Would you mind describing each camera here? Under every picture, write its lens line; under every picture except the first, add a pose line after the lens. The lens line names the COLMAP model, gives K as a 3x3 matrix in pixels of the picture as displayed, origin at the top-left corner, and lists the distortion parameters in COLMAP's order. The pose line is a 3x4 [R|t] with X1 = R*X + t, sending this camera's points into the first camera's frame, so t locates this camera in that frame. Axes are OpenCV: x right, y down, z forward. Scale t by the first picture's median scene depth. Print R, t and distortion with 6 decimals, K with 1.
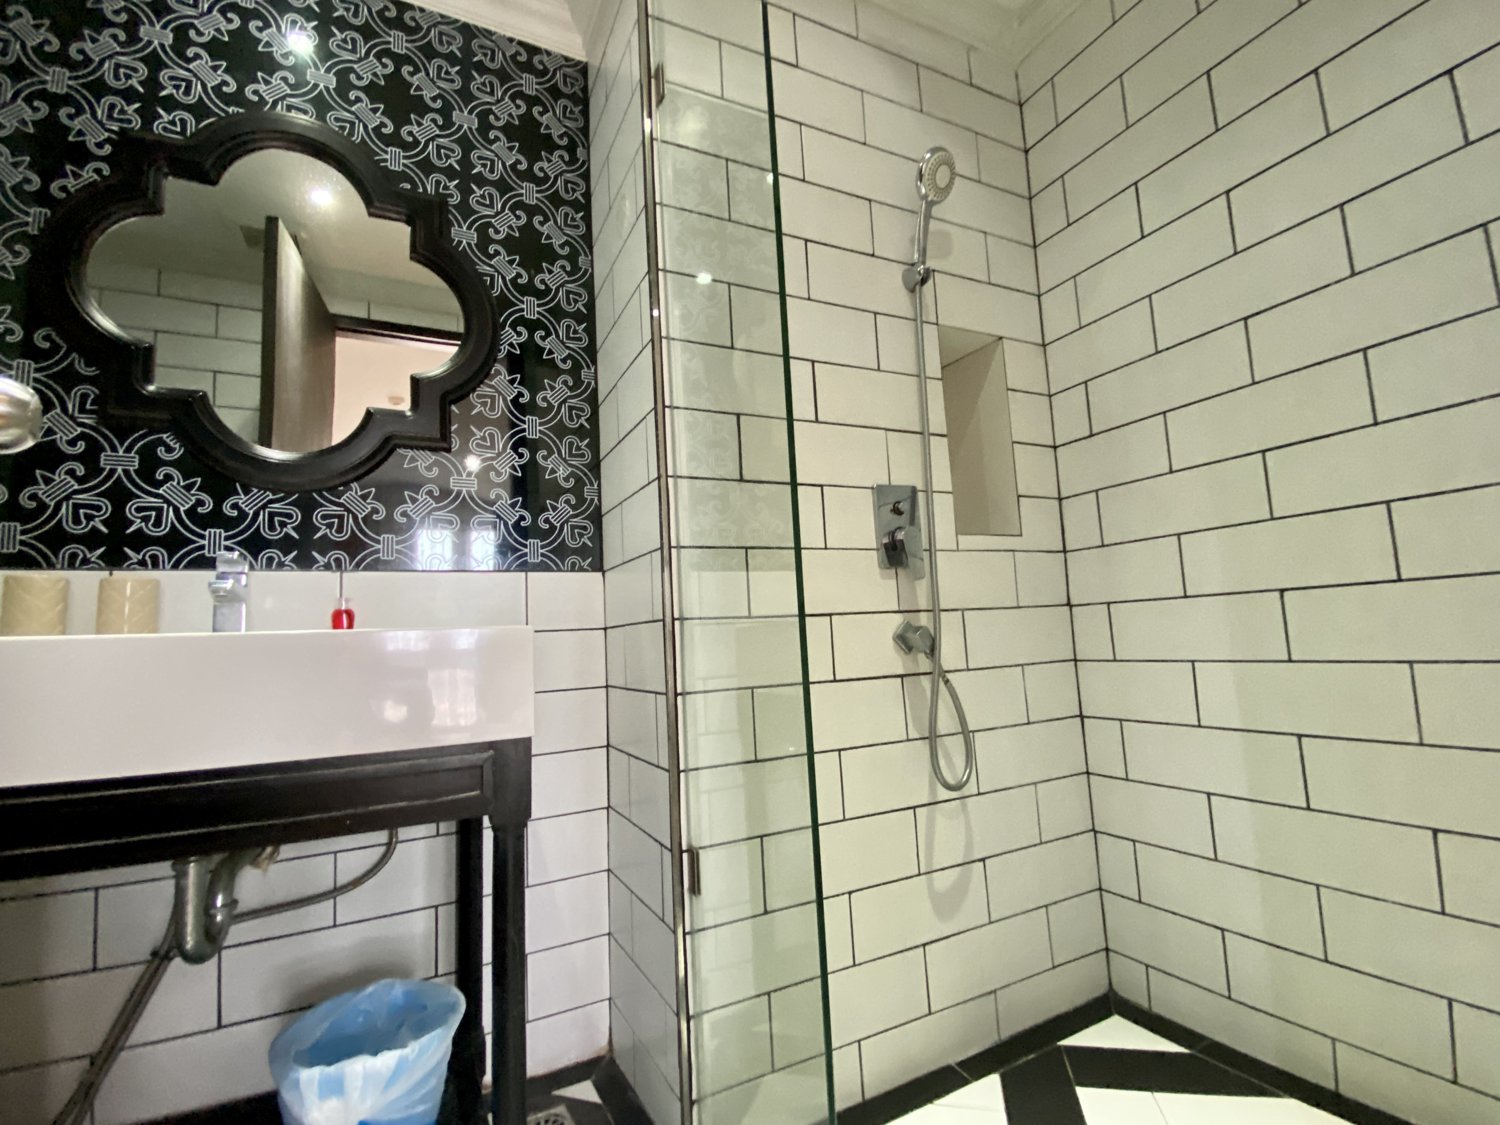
lens RADIAL K [[683.8, 0, 754.8], [0, 683.8, 569.7], [0, 0, 1]] dist [0.003861, -0.010660]
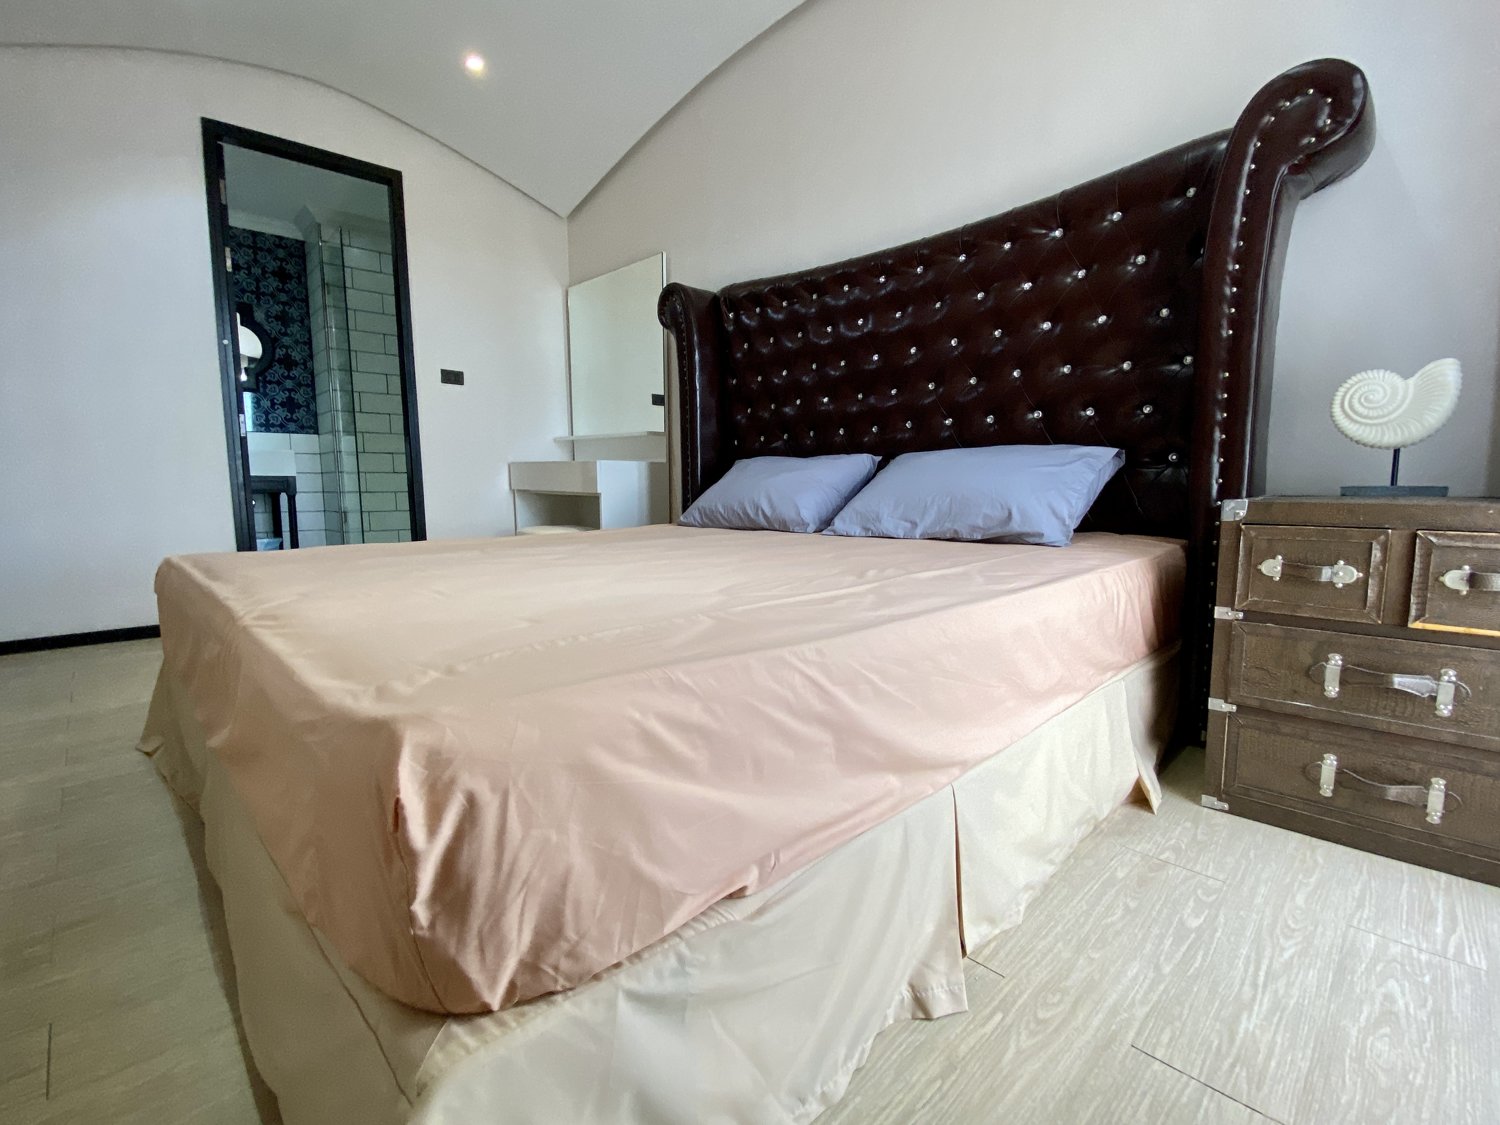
lens RADIAL K [[683.8, 0, 756.2], [0, 683.8, 568.6], [0, 0, 1]] dist [0.003861, -0.010660]
pose [[0.954919, 0.015701, 0.296451, 0.793178], [-0.078549, 0.976374, 0.201308, -0.191379], [-0.286286, -0.215519, 0.933591, -2.687540]]
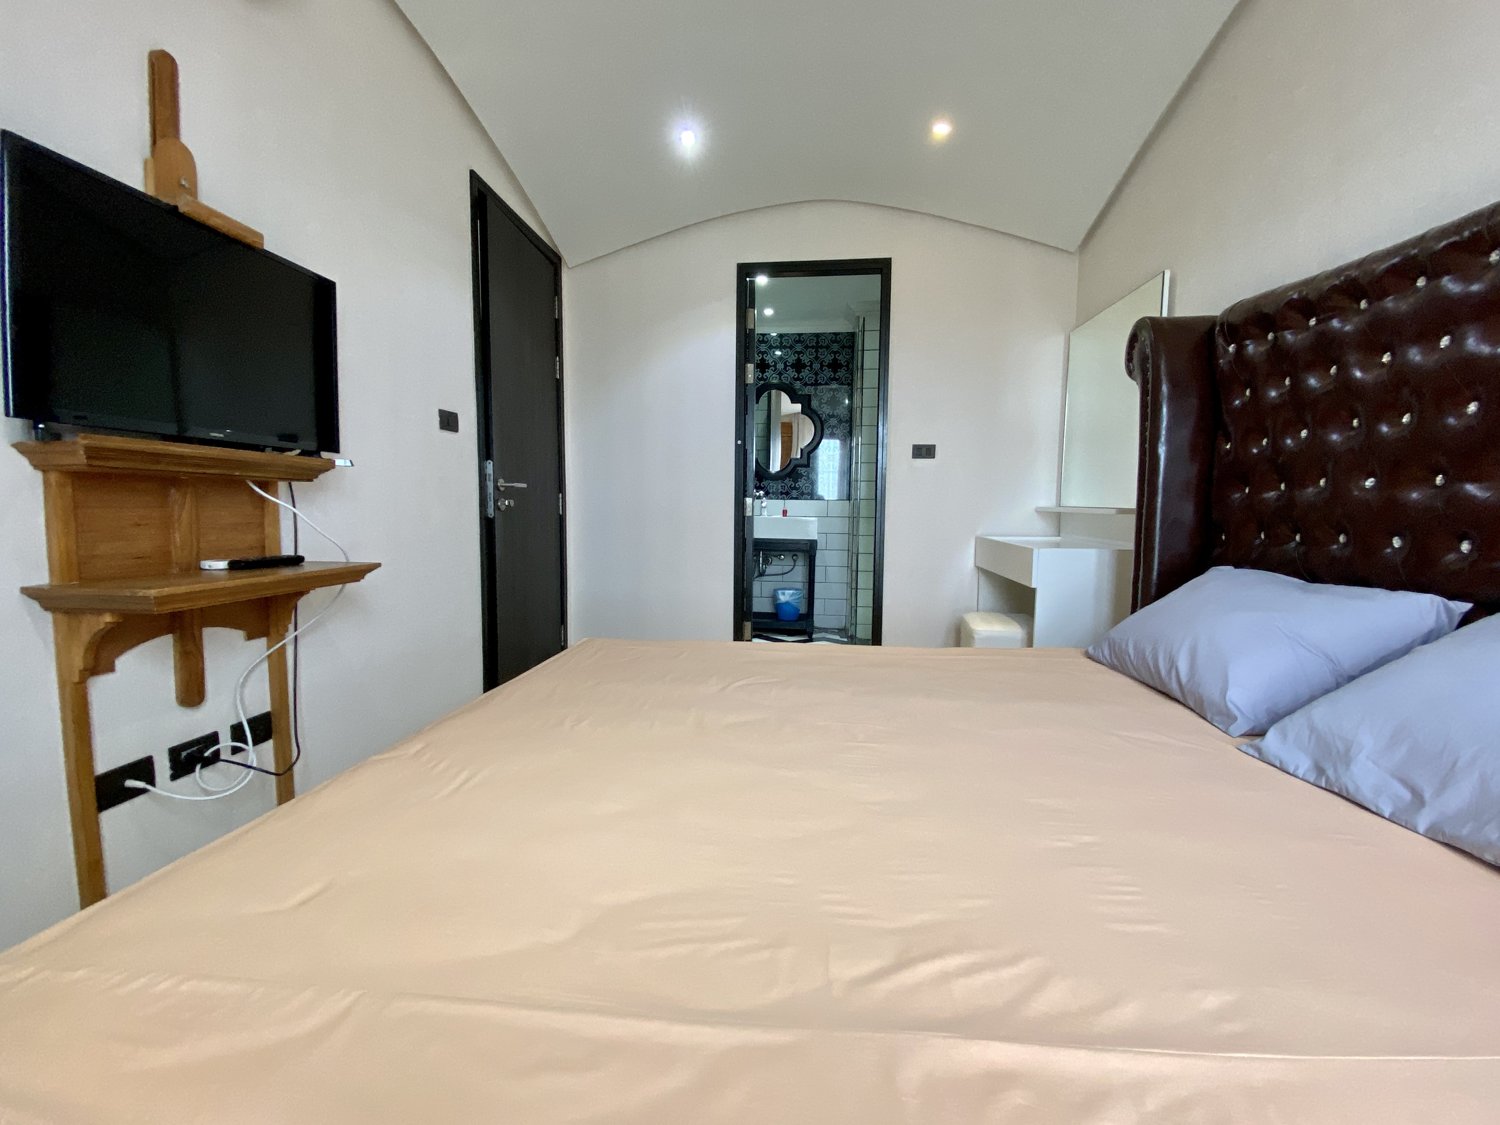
lens RADIAL K [[683.8, 0, 748.7], [0, 683.8, 565.4], [0, 0, 1]] dist [0.003861, -0.010660]
pose [[0.839061, 0.104383, -0.533930, 1.294508], [-0.000864, 0.981675, 0.190559, -0.351998], [0.544037, -0.159429, 0.823775, -2.287919]]
